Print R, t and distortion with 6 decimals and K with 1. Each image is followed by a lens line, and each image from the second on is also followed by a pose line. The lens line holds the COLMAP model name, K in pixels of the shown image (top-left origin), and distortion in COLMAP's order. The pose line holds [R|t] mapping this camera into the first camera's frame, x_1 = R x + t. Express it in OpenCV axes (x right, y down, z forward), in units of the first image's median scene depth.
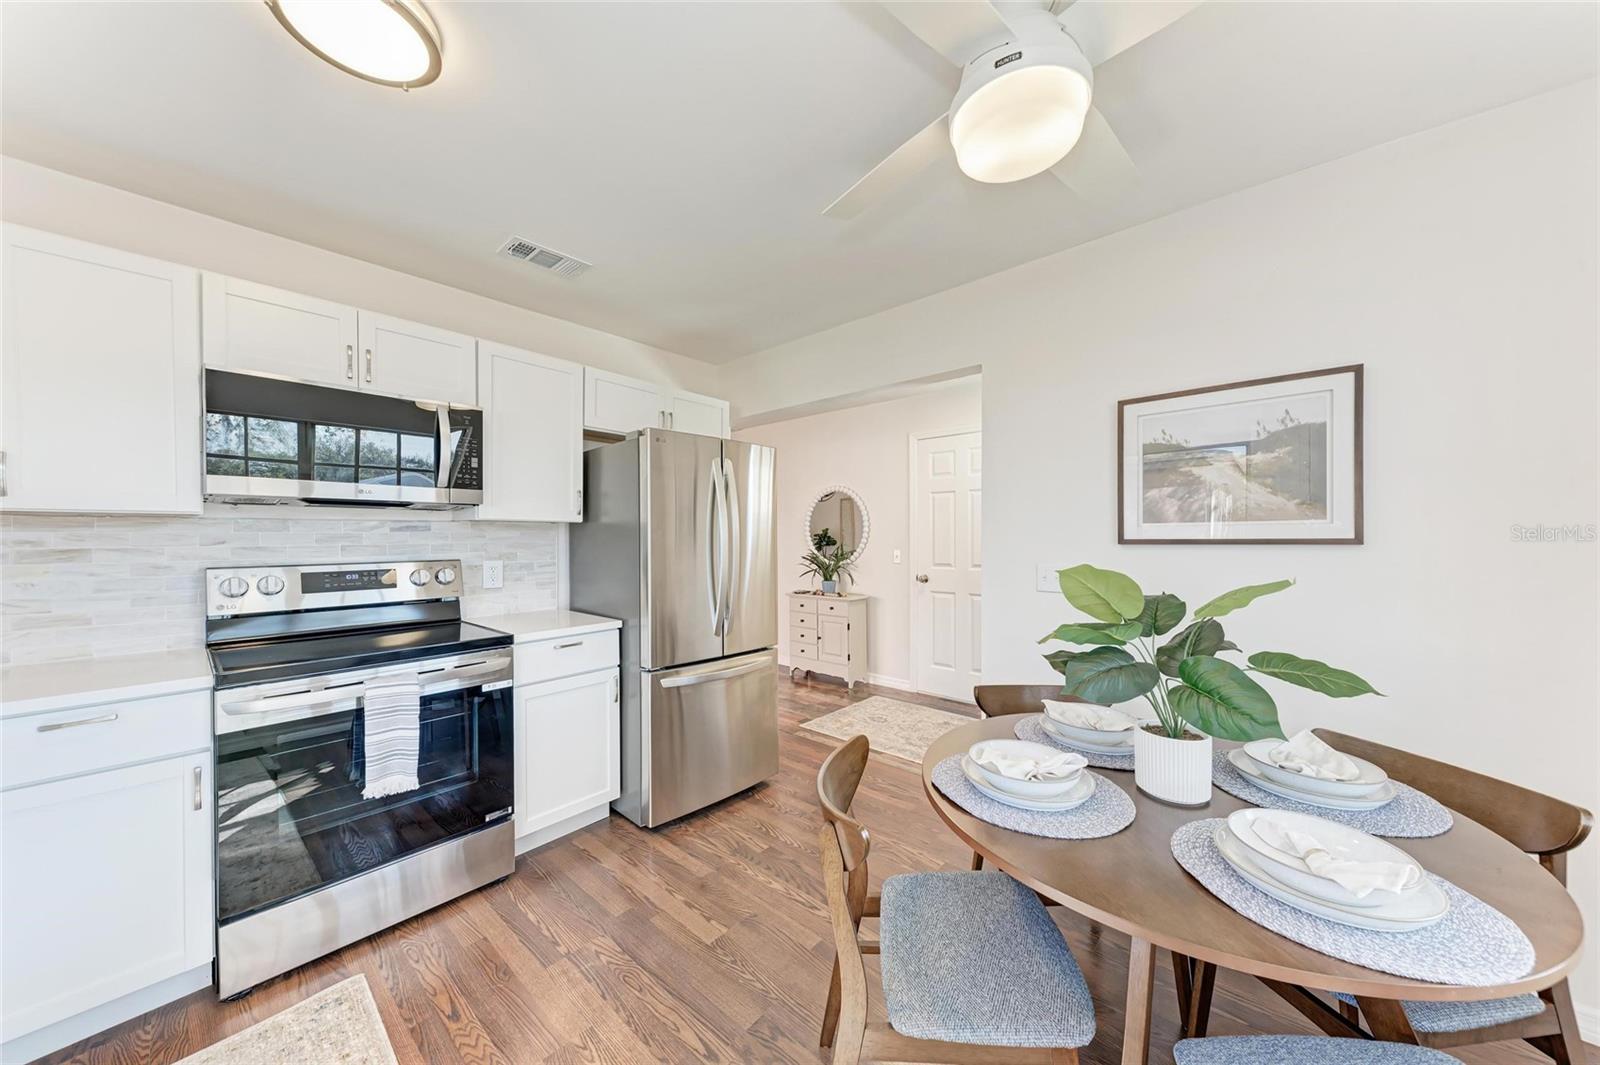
lens RADIAL K [[544.1, 0, 805.6], [0, 544.1, 536.2], [0, 0, 1]] dist [0.006192, -0.001685]
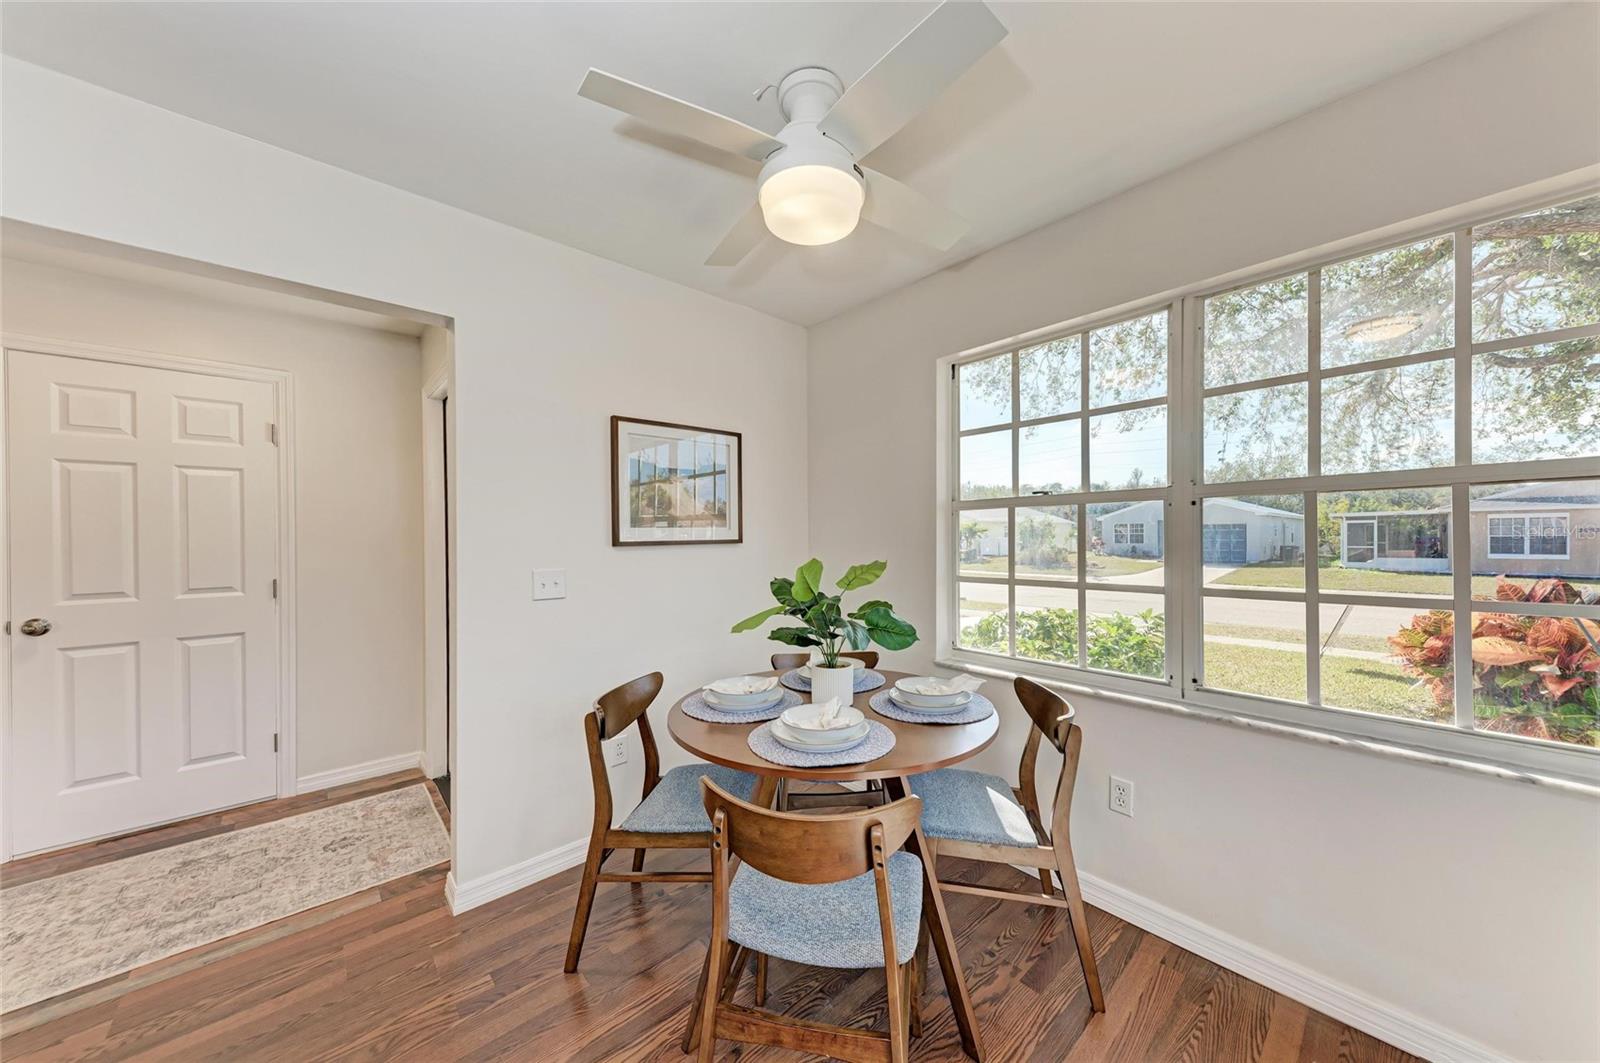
lens RADIAL K [[544.1, 0, 806.0], [0, 544.1, 535.6], [0, 0, 1]] dist [0.006192, -0.001685]
pose [[0.100851, 0.002624, 0.994898, -0.480099], [0.008956, 0.999954, -0.003546, 0.000386], [-0.994861, 0.009268, 0.100823, 0.513874]]
